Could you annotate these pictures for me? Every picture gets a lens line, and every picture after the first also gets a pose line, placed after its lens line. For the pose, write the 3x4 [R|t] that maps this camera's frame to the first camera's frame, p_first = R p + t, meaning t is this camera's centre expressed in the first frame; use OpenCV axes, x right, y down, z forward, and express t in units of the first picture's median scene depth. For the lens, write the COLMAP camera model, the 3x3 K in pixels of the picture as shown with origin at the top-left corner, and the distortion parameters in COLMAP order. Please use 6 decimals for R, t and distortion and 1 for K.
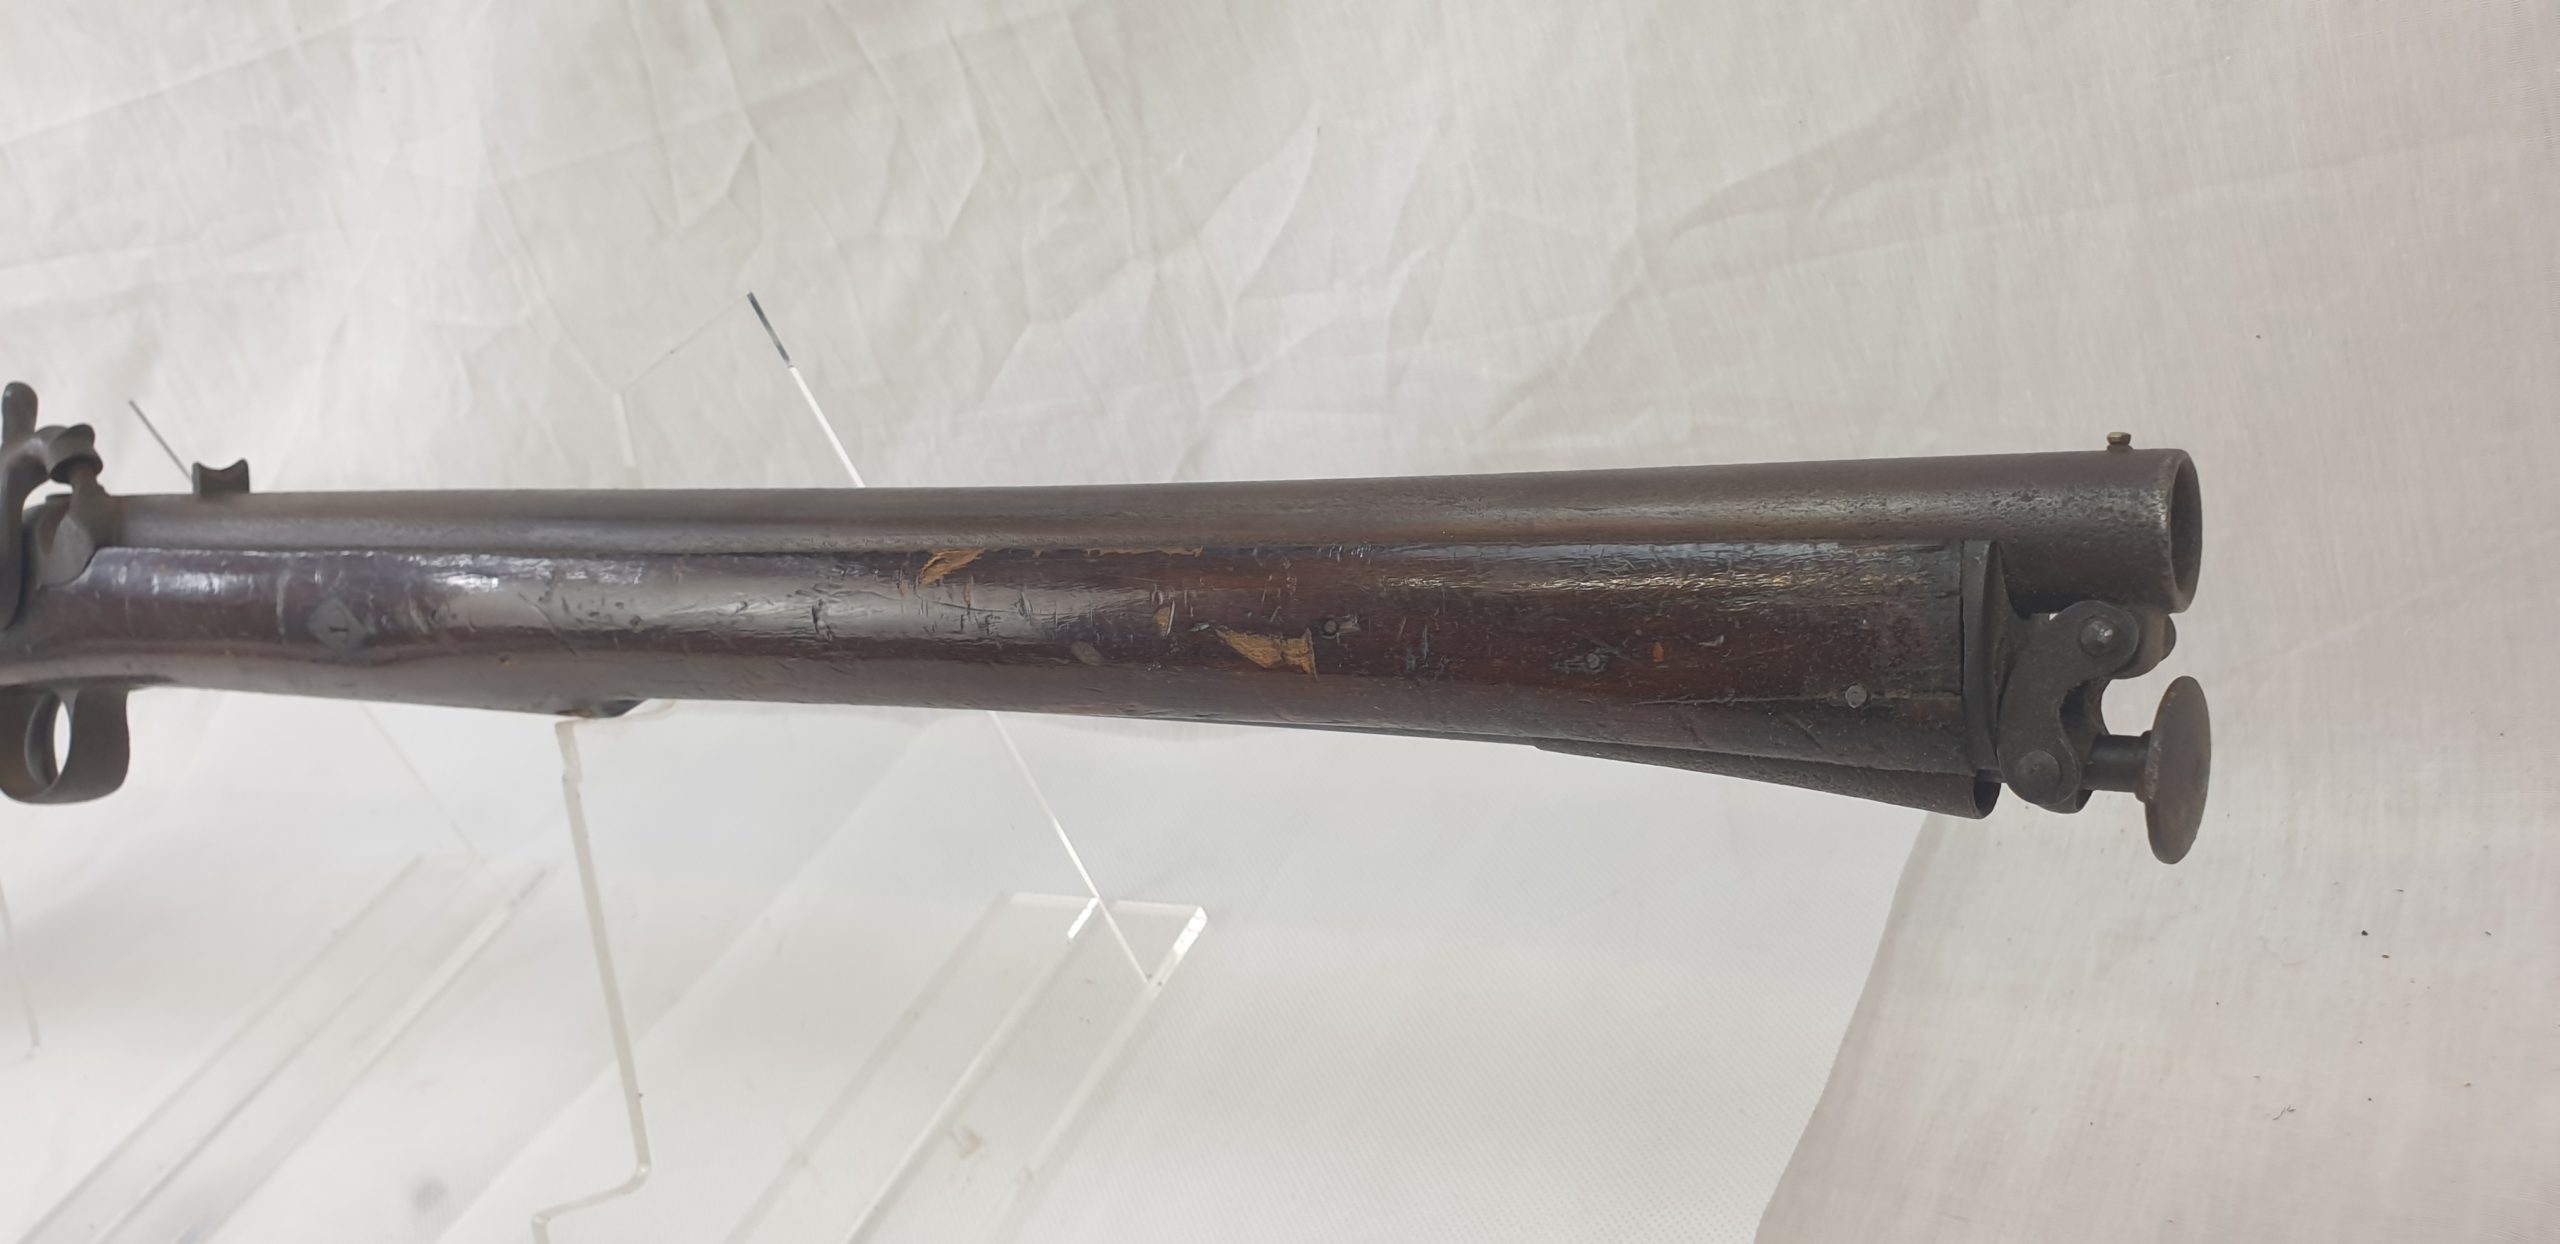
lens RADIAL K [[2064.3, 0, 1273.2], [0, 2064.3, 648.8], [0, 0, 1]] dist [0.017674, -0.071091]
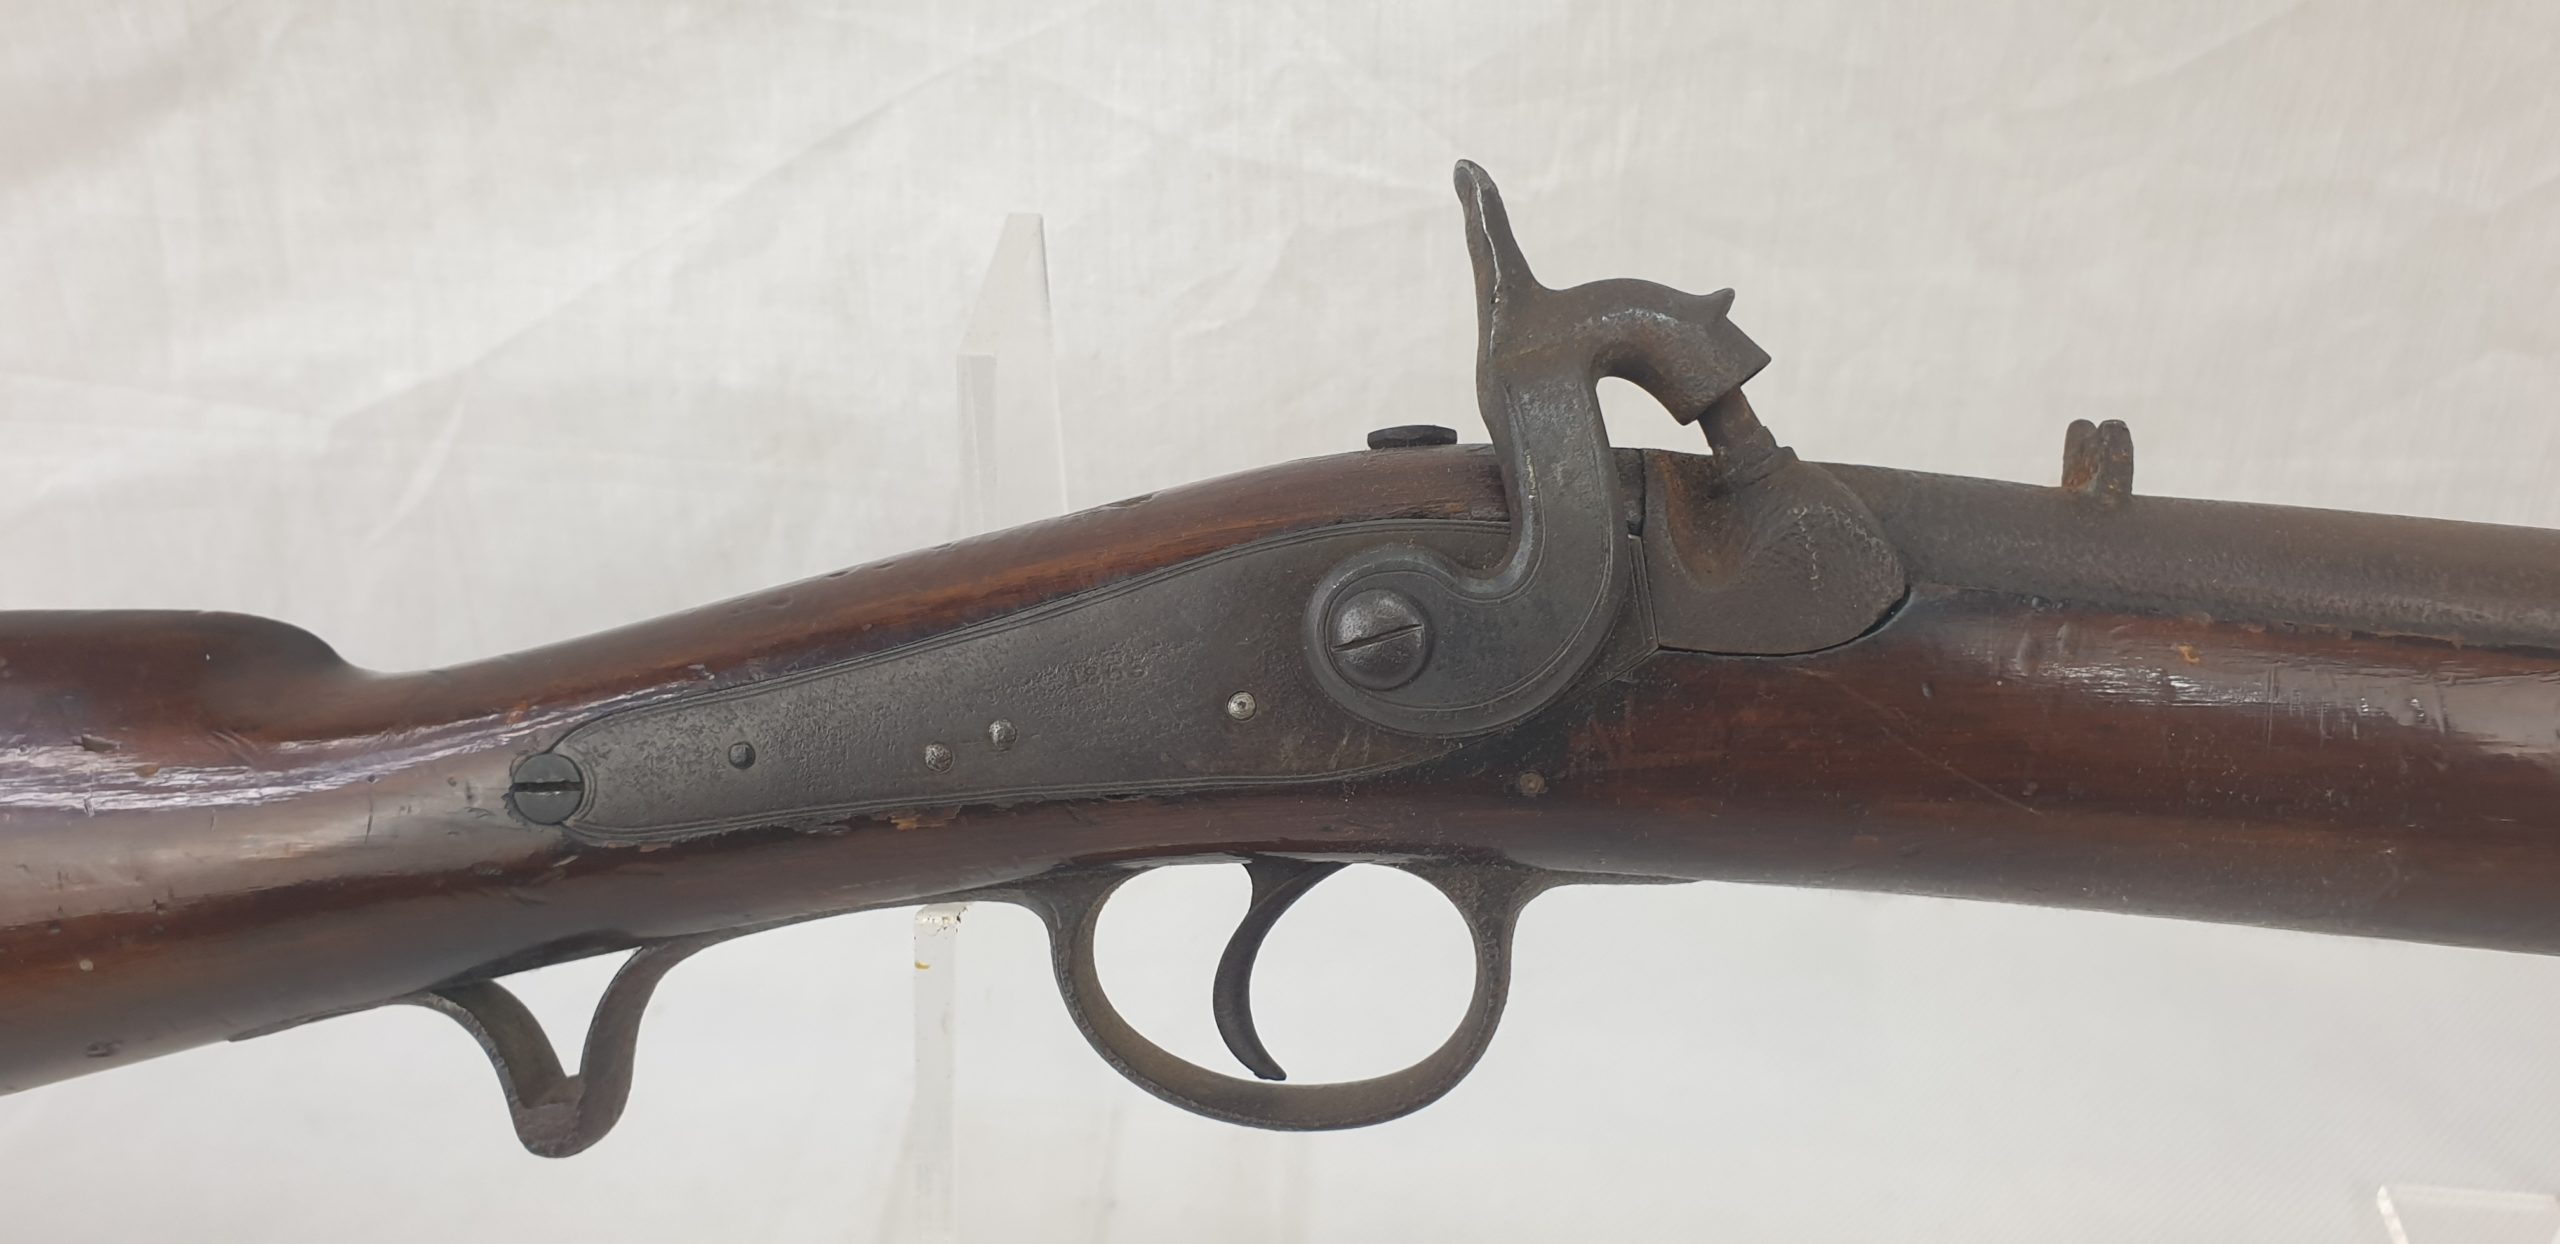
lens RADIAL K [[2064.3, 0, 1265.2], [0, 2064.3, 598.6], [0, 0, 1]] dist [0.017674, -0.071091]
pose [[0.853687, 0.079276, 0.514717, -1.075363], [-0.060146, 0.996741, -0.053762, -0.018681], [-0.517302, 0.014937, 0.855673, 0.834632]]
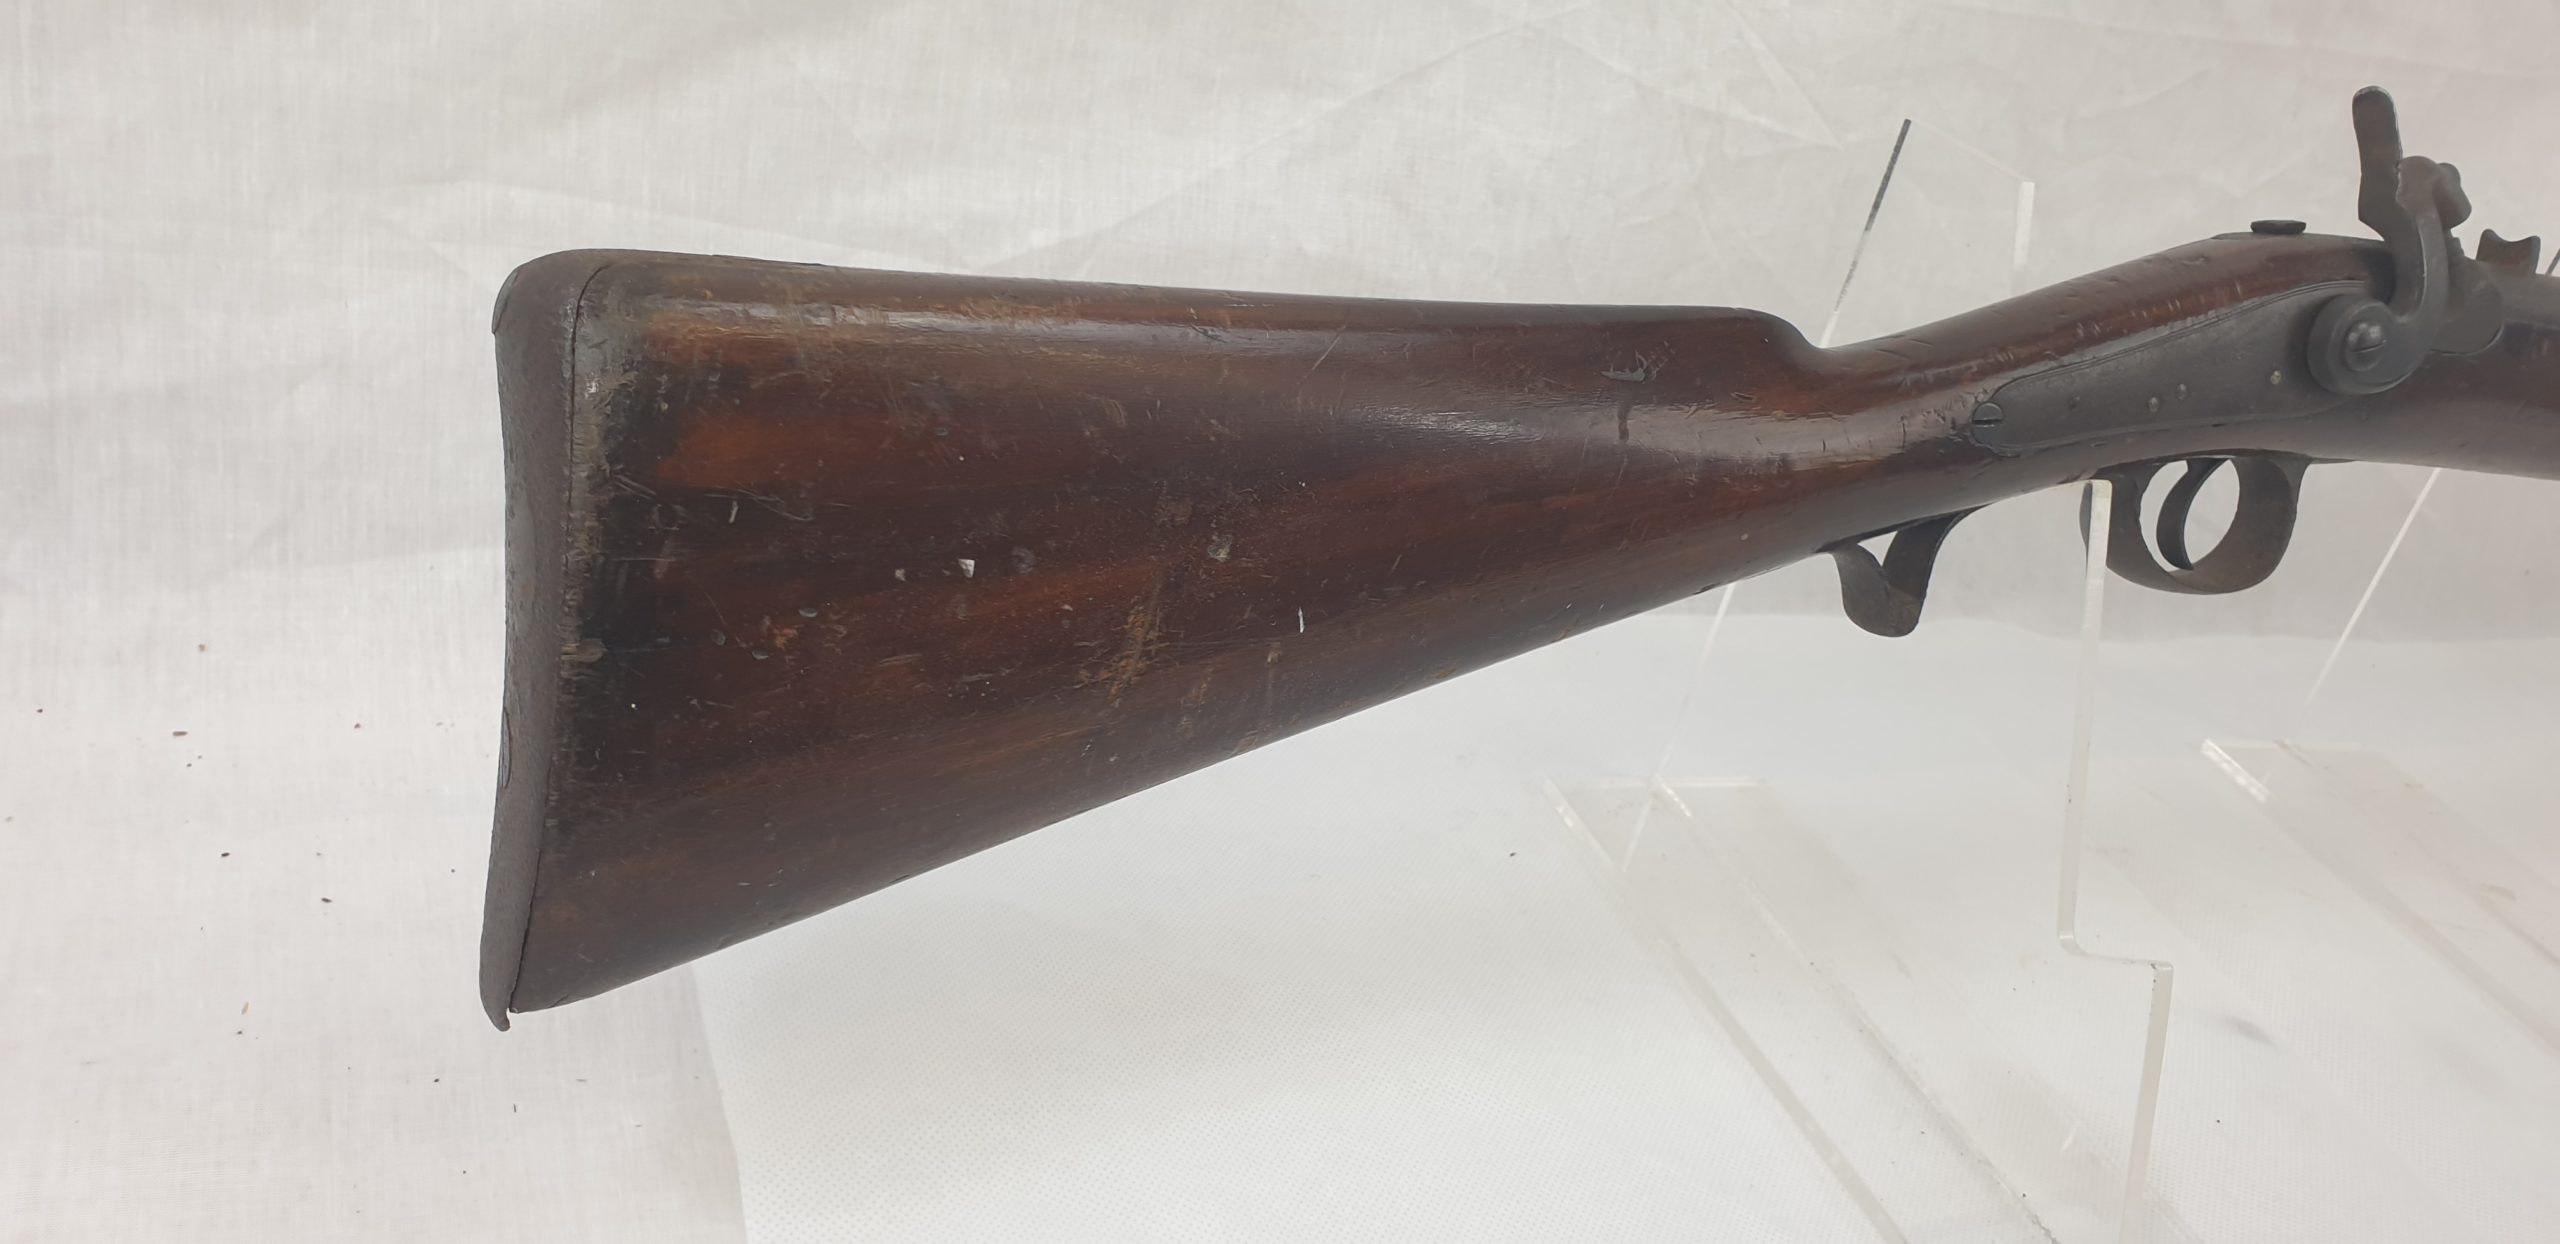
lens RADIAL K [[2064.3, 0, 1263.3], [0, 2064.3, 651.7], [0, 0, 1]] dist [0.017674, -0.071091]
pose [[0.498248, 0.064554, 0.864628, -1.910173], [0.027130, 0.995575, -0.089965, 0.208119], [-0.866610, 0.068282, 0.494292, 1.194596]]
